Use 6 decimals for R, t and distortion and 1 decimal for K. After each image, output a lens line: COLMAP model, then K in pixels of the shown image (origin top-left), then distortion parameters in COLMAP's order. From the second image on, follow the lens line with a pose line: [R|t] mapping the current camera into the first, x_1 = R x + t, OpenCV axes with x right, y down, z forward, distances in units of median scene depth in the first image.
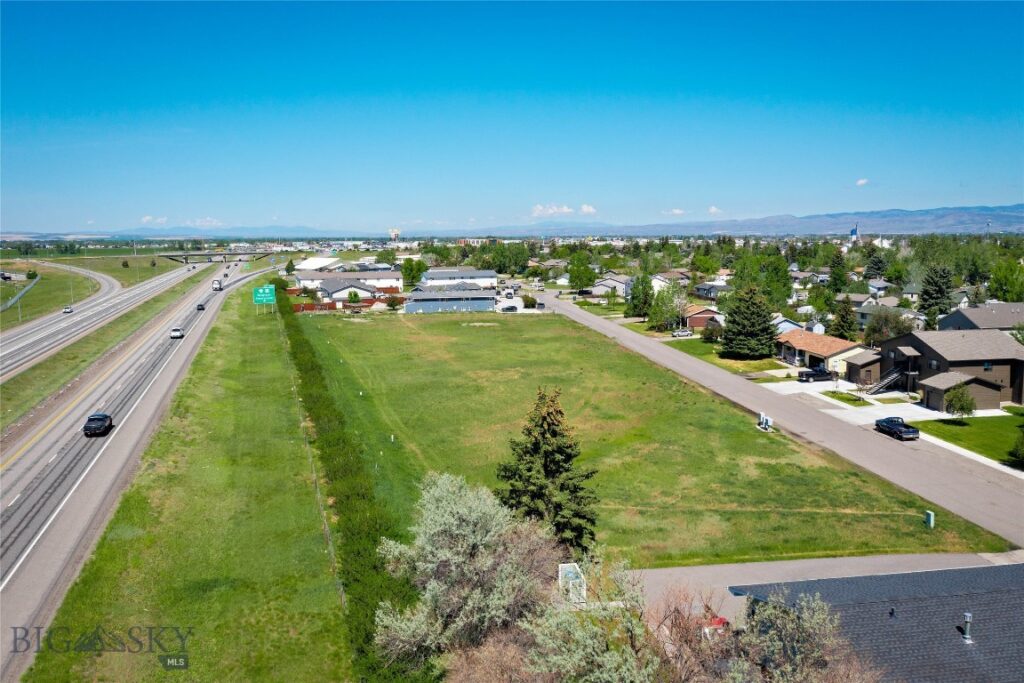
lens RADIAL K [[805.3, 0, 509.4], [0, 805.3, 340.2], [0, 0, 1]] dist [-0.018230, 0.008566]
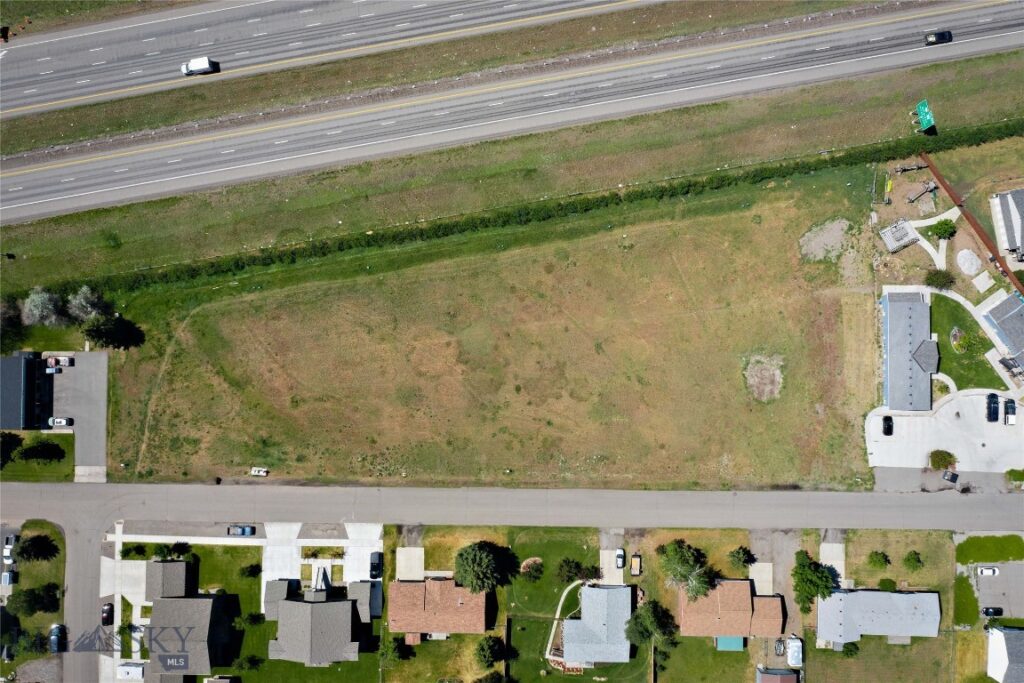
lens RADIAL K [[805.3, 0, 514.0], [0, 805.3, 342.6], [0, 0, 1]] dist [-0.018230, 0.008566]
pose [[-0.132512, 0.990919, -0.022793, -0.025762], [-0.114078, 0.007596, 0.993443, -1.291524], [0.984595, 0.134243, 0.112036, 0.895514]]
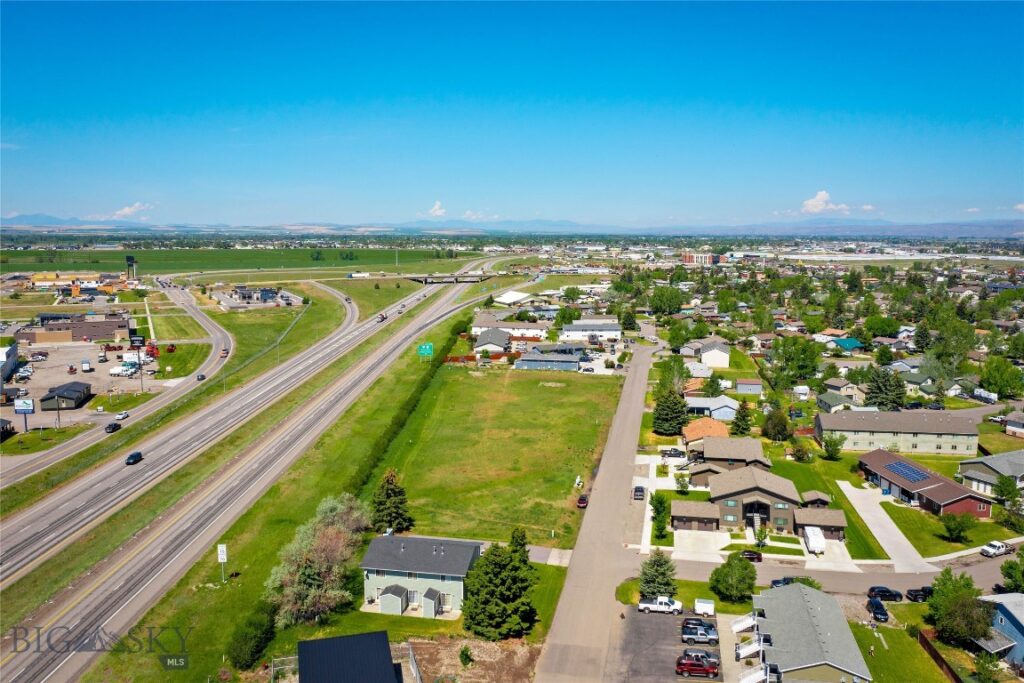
lens RADIAL K [[805.3, 0, 502.9], [0, 805.3, 331.9], [0, 0, 1]] dist [-0.018230, 0.008566]
pose [[0.947367, 0.050349, -0.316166, 0.488278], [-0.051681, 0.998655, 0.004175, -0.169122], [0.315951, 0.012384, 0.948695, -0.593569]]
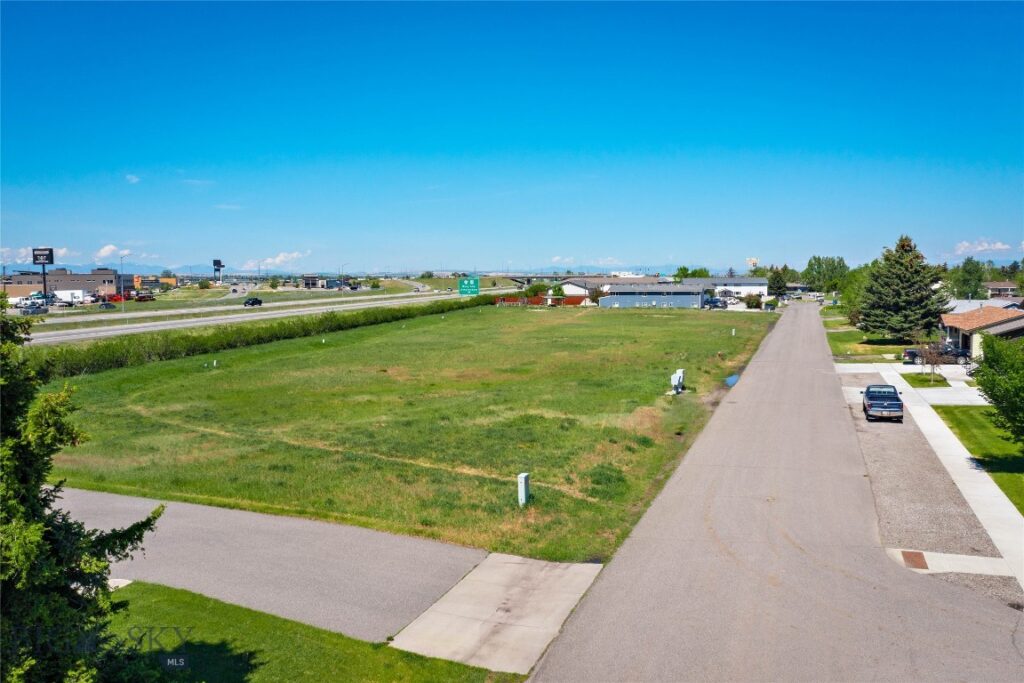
lens RADIAL K [[805.3, 0, 512.4], [0, 805.3, 346.0], [0, 0, 1]] dist [-0.018230, 0.008566]
pose [[0.889453, 0.044204, -0.454884, 0.324889], [-0.062718, 0.997701, -0.025682, 0.064395], [0.452703, 0.051373, 0.890180, 0.236842]]
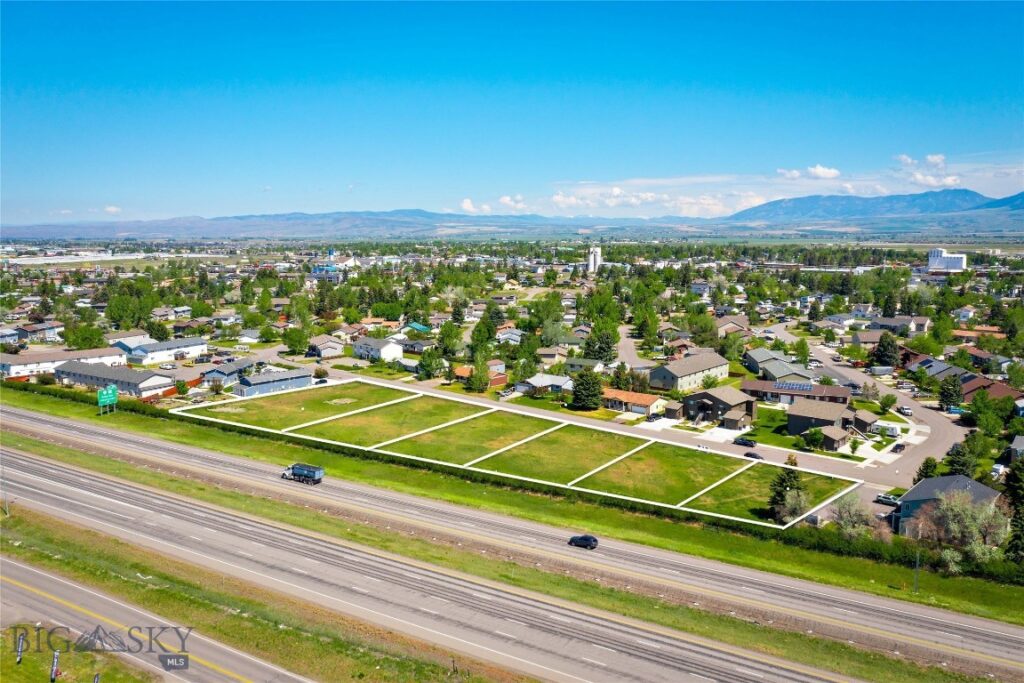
lens RADIAL K [[805.3, 0, 508.1], [0, 805.3, 344.4], [0, 0, 1]] dist [-0.018230, 0.008566]
pose [[0.763092, -0.085099, 0.640663, -0.932514], [0.082097, 0.996026, 0.034517, -0.190184], [-0.641054, 0.026257, 0.767046, -0.202227]]
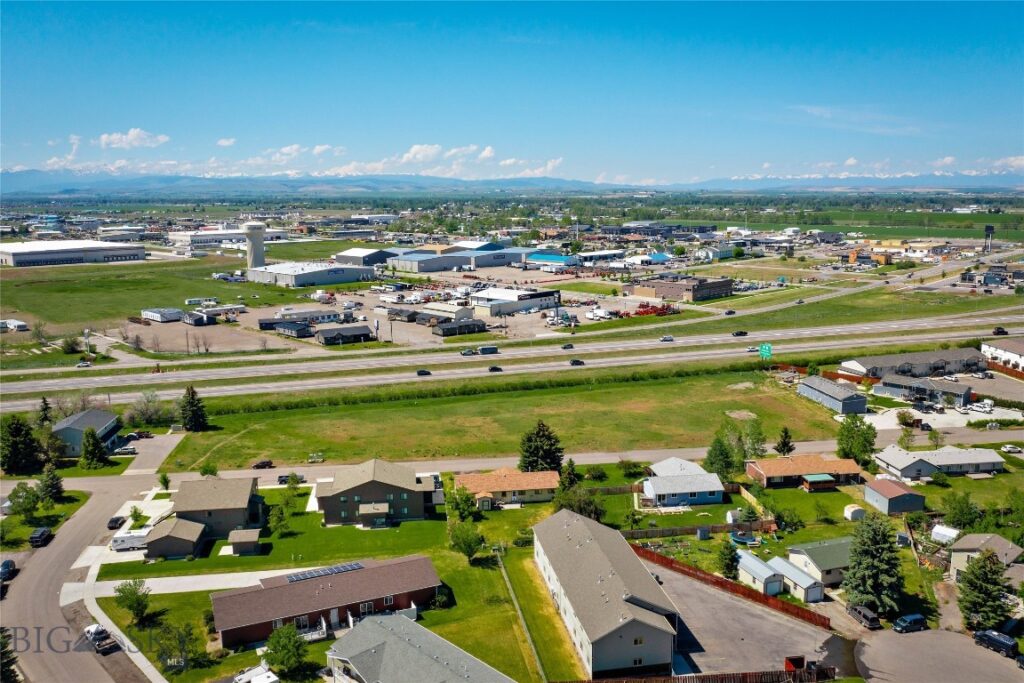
lens RADIAL K [[805.3, 0, 510.4], [0, 805.3, 343.7], [0, 0, 1]] dist [-0.018230, 0.008566]
pose [[0.011542, 0.189237, -0.981864, 1.516412], [-0.120961, 0.974982, 0.186489, -0.414892], [0.992590, 0.116614, 0.034144, 0.917018]]
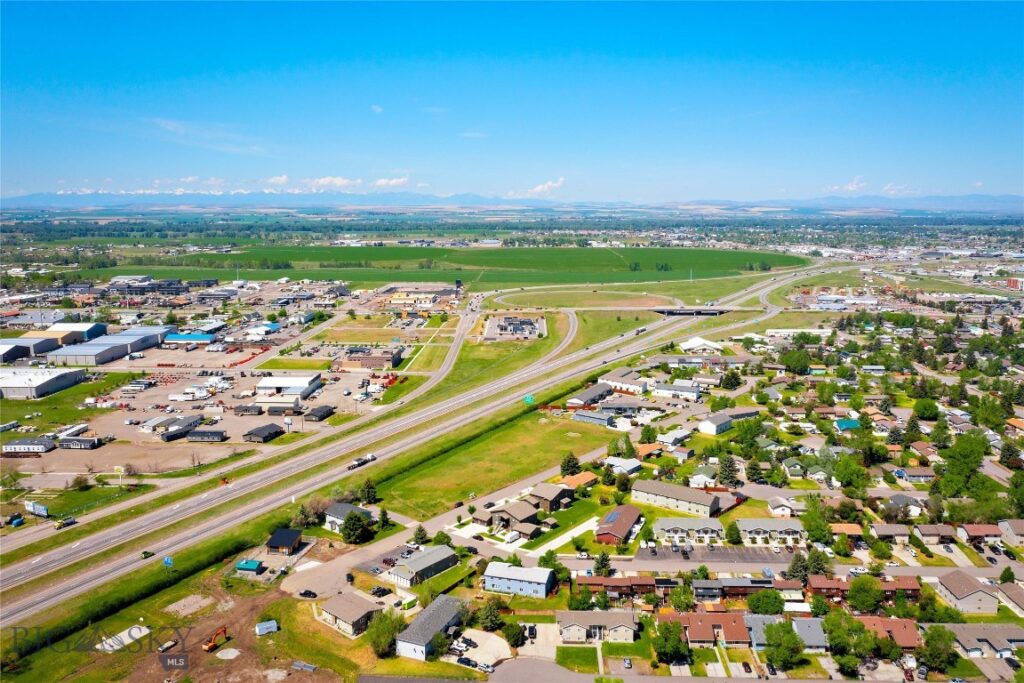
lens RADIAL K [[805.3, 0, 502.1], [0, 805.3, 350.8], [0, 0, 1]] dist [-0.018230, 0.008566]
pose [[0.694638, 0.131465, -0.707245, 2.091921], [-0.097328, 0.991294, 0.088672, -0.650390], [0.712745, 0.007240, 0.701386, -1.136136]]
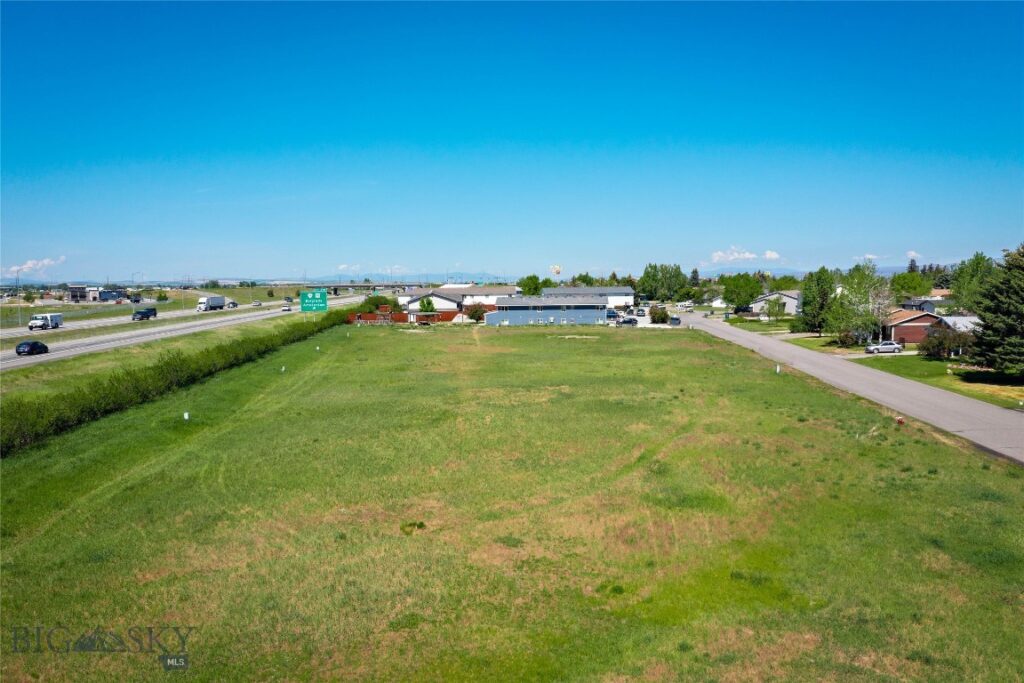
lens RADIAL K [[805.3, 0, 512.7], [0, 805.3, 346.2], [0, 0, 1]] dist [-0.018230, 0.008566]
pose [[0.977246, 0.016949, -0.211429, 0.088478], [-0.027461, 0.998523, -0.046882, 0.032657], [0.210322, 0.051621, 0.976268, 0.447345]]
